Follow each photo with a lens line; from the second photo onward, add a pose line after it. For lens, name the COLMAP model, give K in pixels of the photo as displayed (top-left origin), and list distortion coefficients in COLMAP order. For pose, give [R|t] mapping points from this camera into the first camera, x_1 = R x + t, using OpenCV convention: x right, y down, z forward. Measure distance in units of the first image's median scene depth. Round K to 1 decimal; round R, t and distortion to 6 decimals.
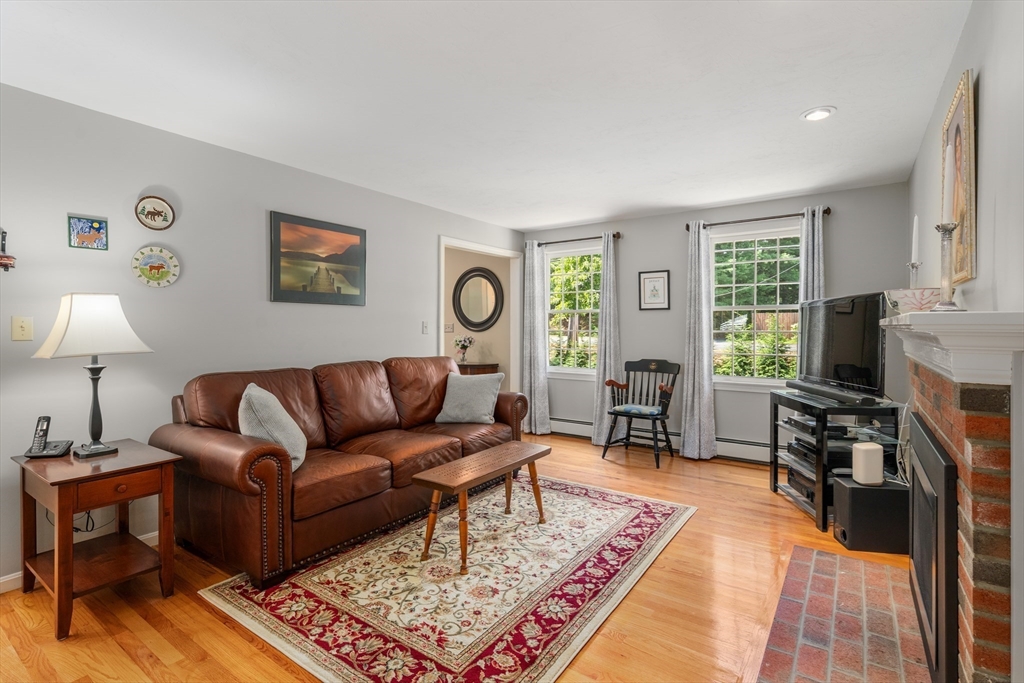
lens RADIAL K [[485.2, 0, 514.3], [0, 485.2, 334.7], [0, 0, 1]] dist [0.004318, -0.001451]
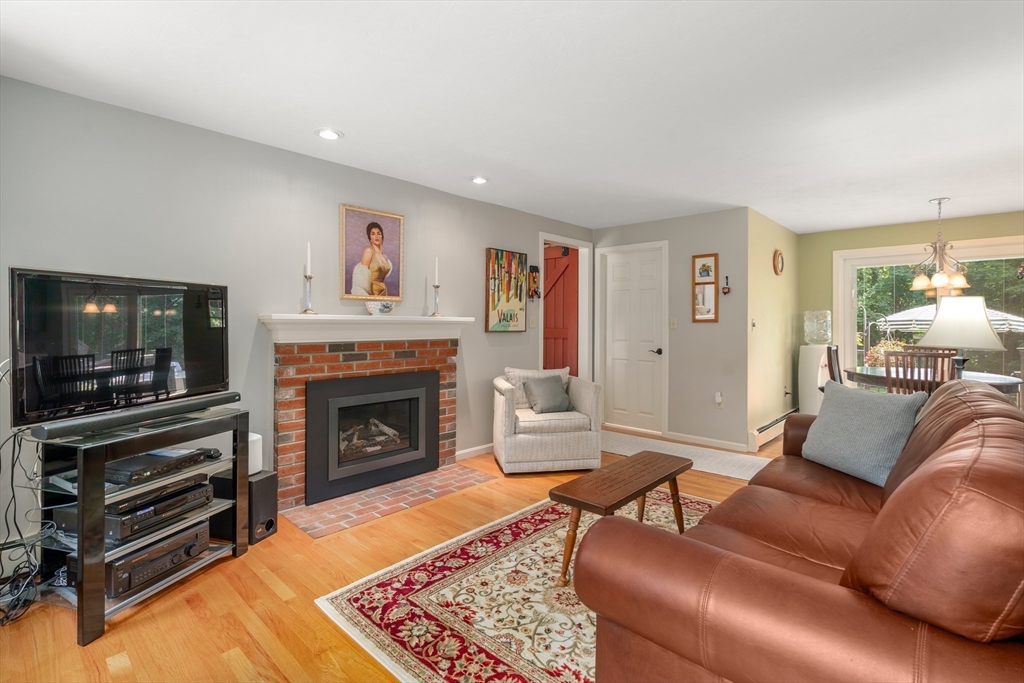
lens RADIAL K [[485.2, 0, 509.6], [0, 485.2, 322.0], [0, 0, 1]] dist [0.004318, -0.001451]
pose [[-0.989724, -0.004337, 0.142928, 0.035320], [-0.002674, 0.999926, 0.011828, -0.025104], [-0.142968, 0.011325, -0.989662, 1.831420]]
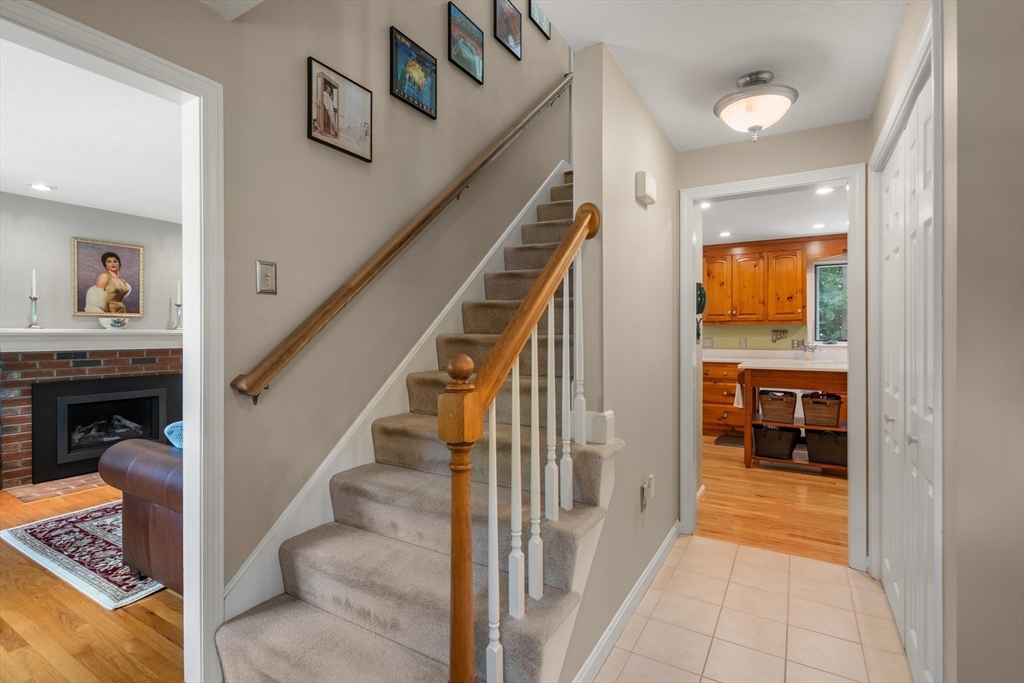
lens RADIAL K [[485.2, 0, 512.0], [0, 485.2, 336.5], [0, 0, 1]] dist [0.004318, -0.001451]
pose [[-0.997218, 0.000408, -0.074538, -0.592420], [-0.000955, 0.999833, 0.018247, -0.032305], [0.074533, 0.018268, -0.997051, 2.263634]]
